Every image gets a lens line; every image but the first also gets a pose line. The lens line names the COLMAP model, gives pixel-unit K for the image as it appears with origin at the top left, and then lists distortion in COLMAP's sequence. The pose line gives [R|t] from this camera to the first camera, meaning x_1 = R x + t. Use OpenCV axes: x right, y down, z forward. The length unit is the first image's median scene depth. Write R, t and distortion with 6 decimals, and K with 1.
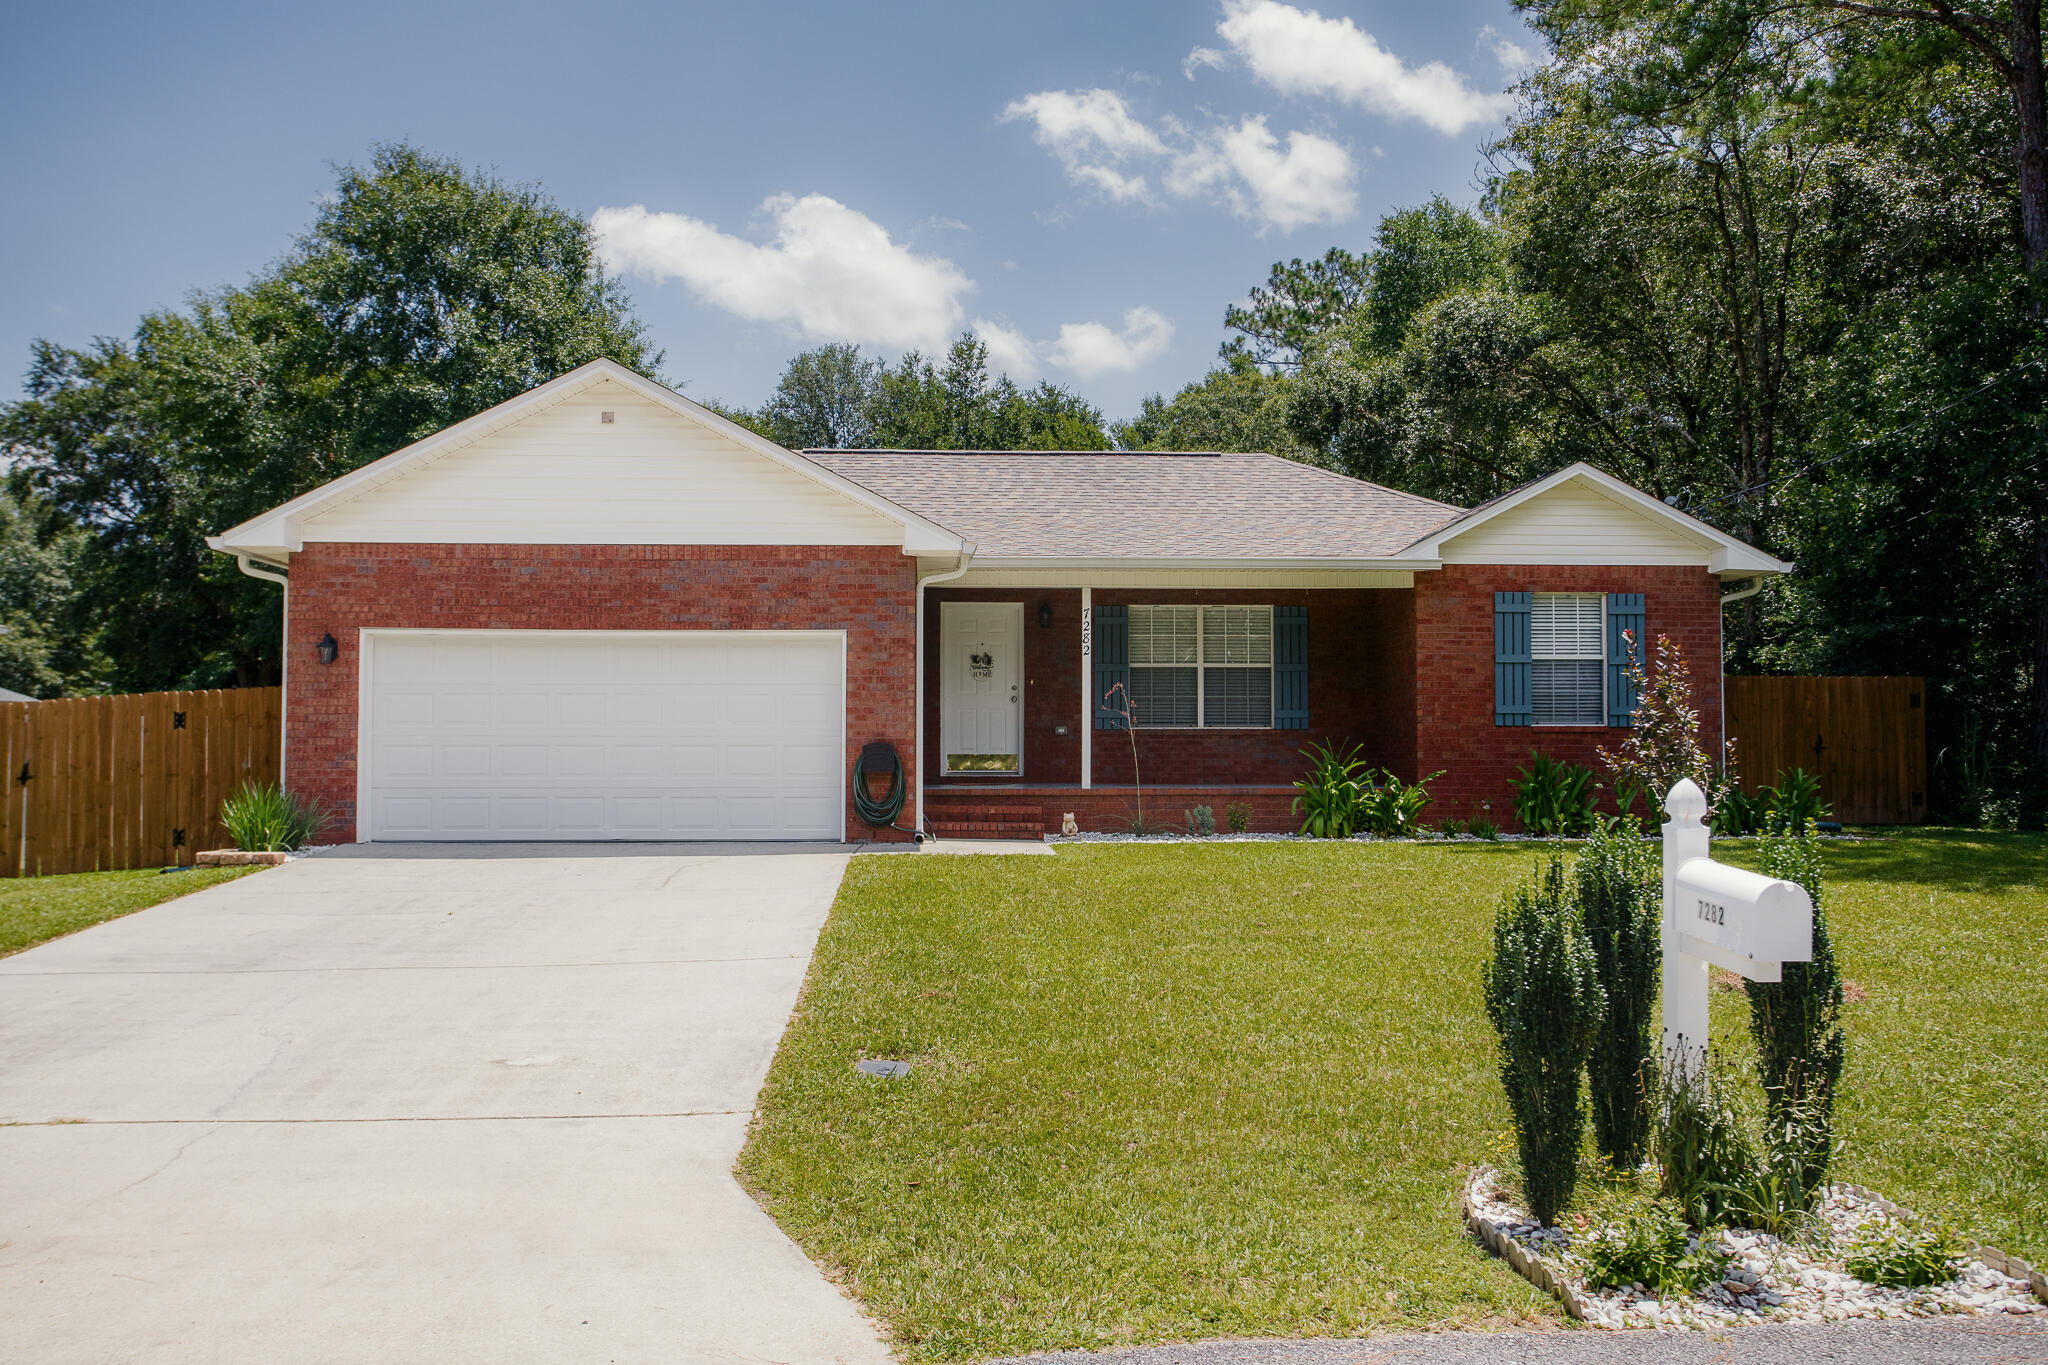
lens RADIAL K [[1718.6, 0, 1024.0], [0, 1718.6, 682.5], [0, 0, 1]] dist [-0.002099, 0.003063]
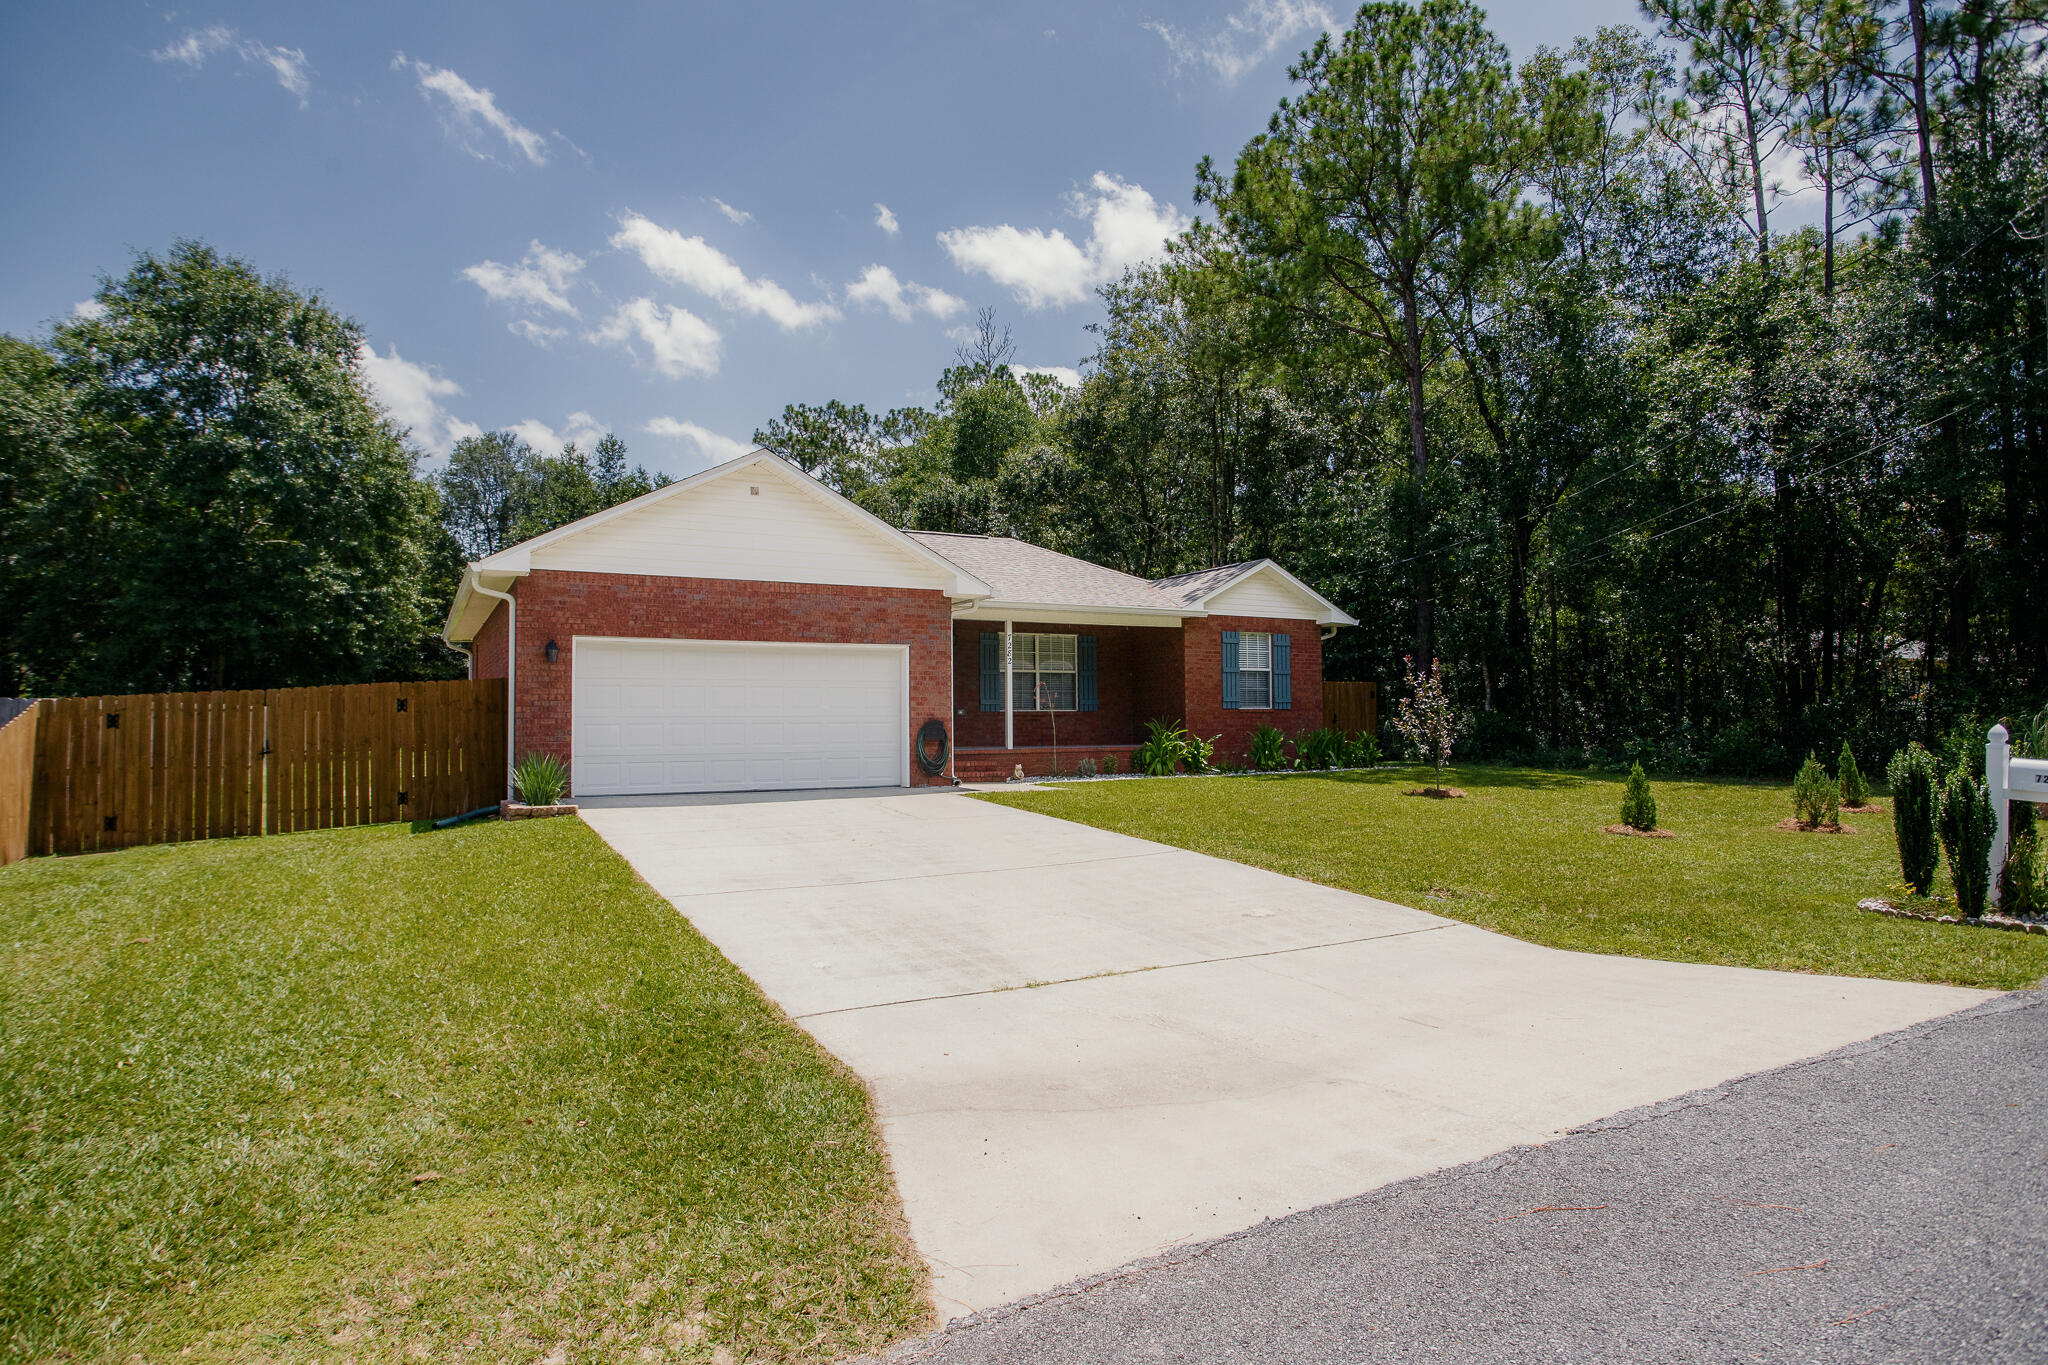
lens RADIAL K [[1141.9, 0, 1017.7], [0, 1141.9, 691.3], [0, 0, 1]] dist [-0.071167, 0.047551]
pose [[0.902232, 0.005039, 0.431222, -0.445853], [-0.007732, 0.999960, 0.004493, 0.004656], [-0.431182, -0.007388, 0.902234, 0.062632]]
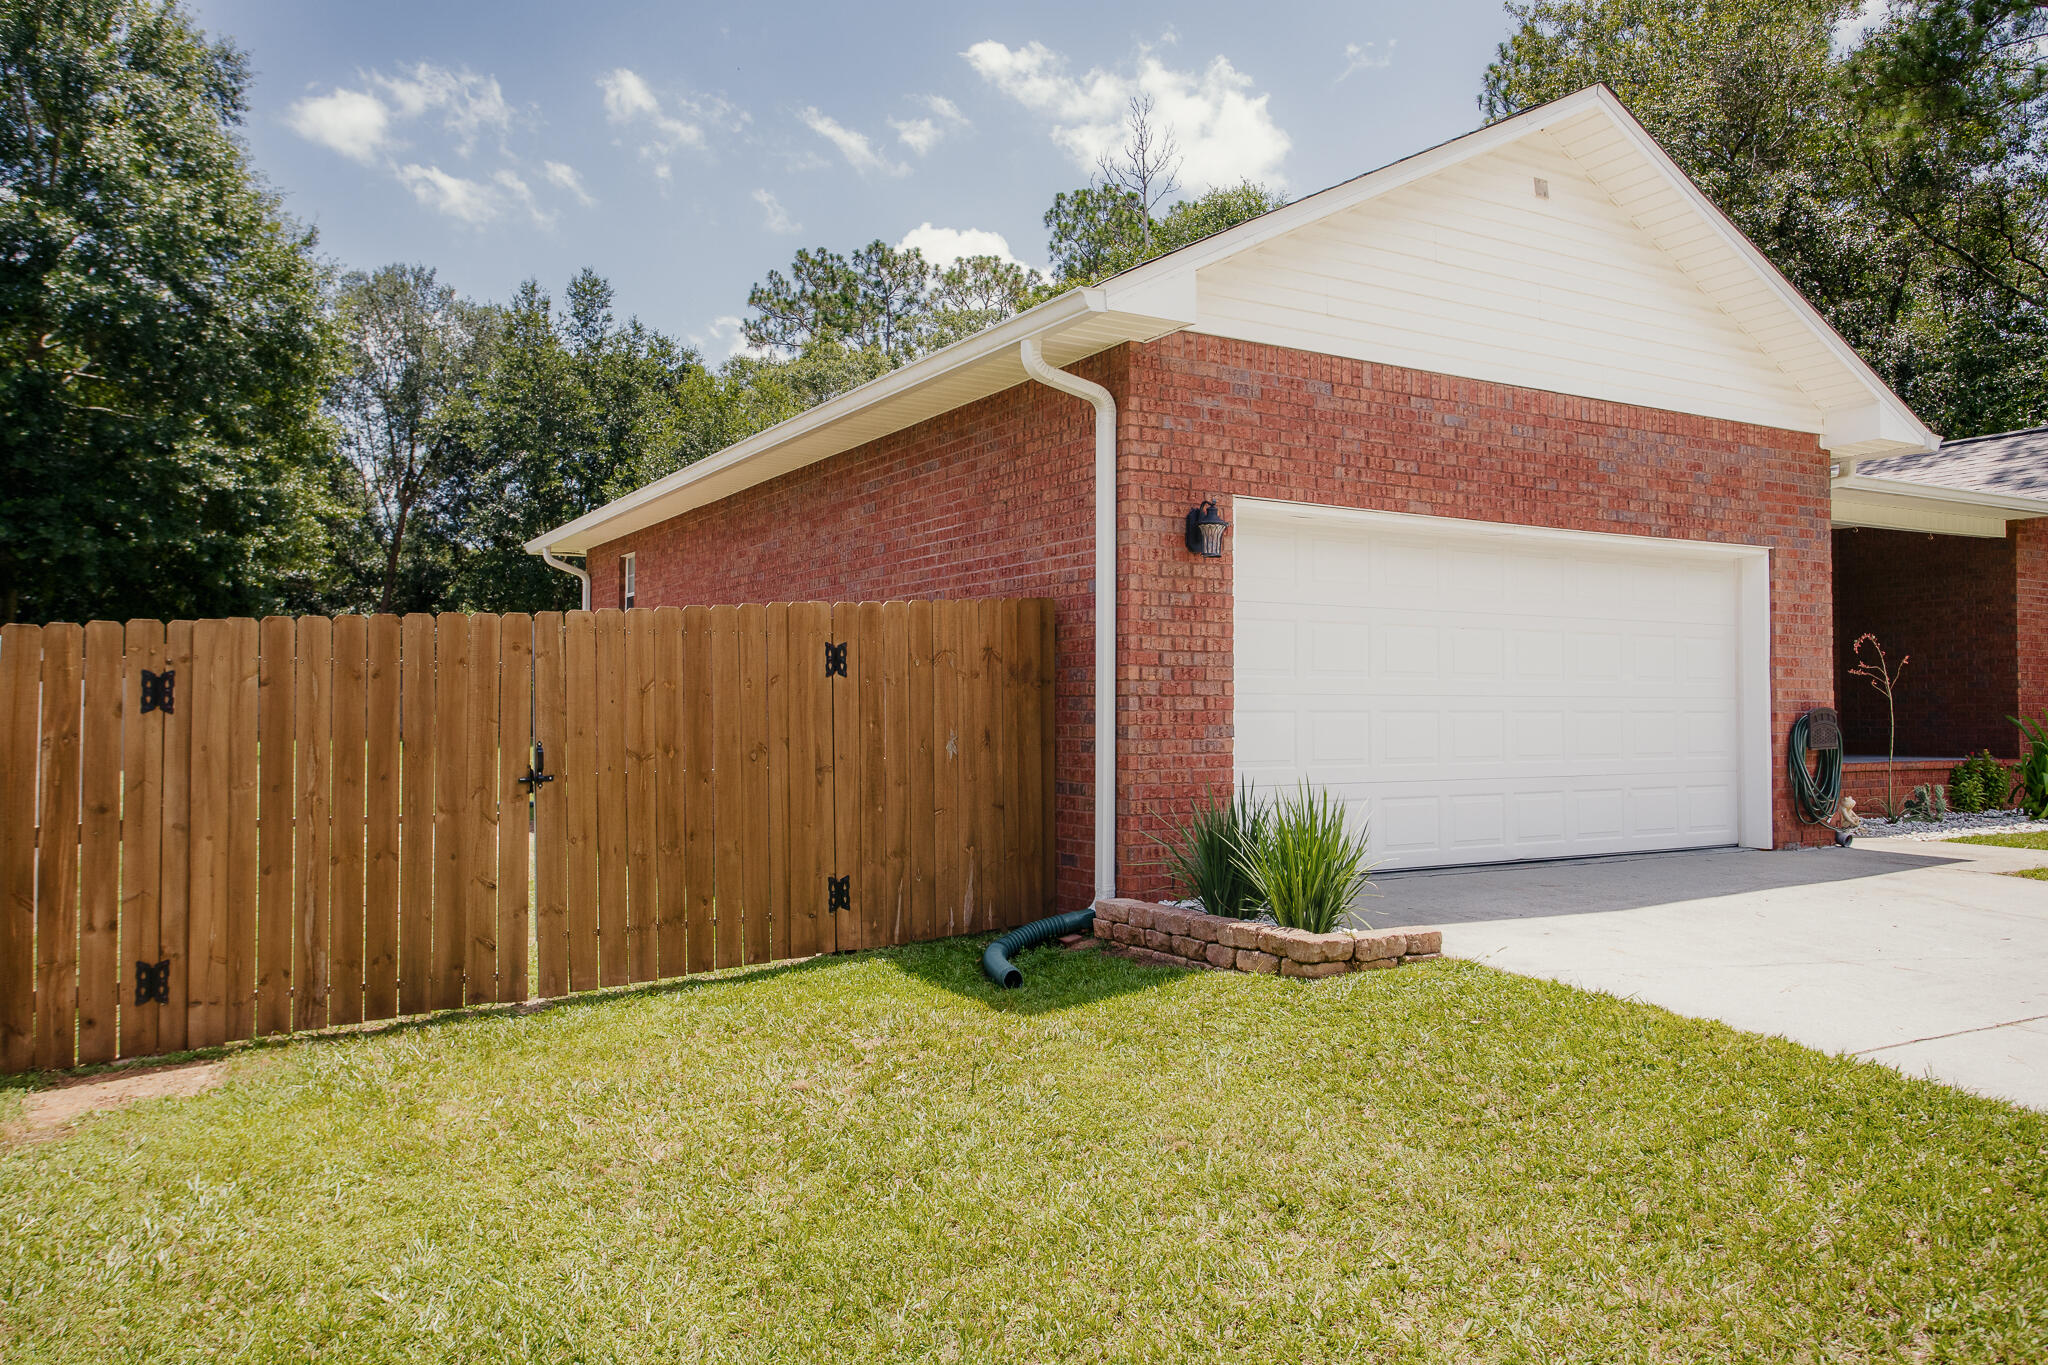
lens RADIAL K [[1494.1, 0, 1010.8], [0, 1494.1, 680.0], [0, 0, 1]] dist [-0.040969, 0.065712]
pose [[0.891348, 0.011764, 0.453167, -0.653390], [-0.018398, 0.999778, 0.010235, 0.022921], [-0.452946, -0.017460, 0.891367, 0.598378]]
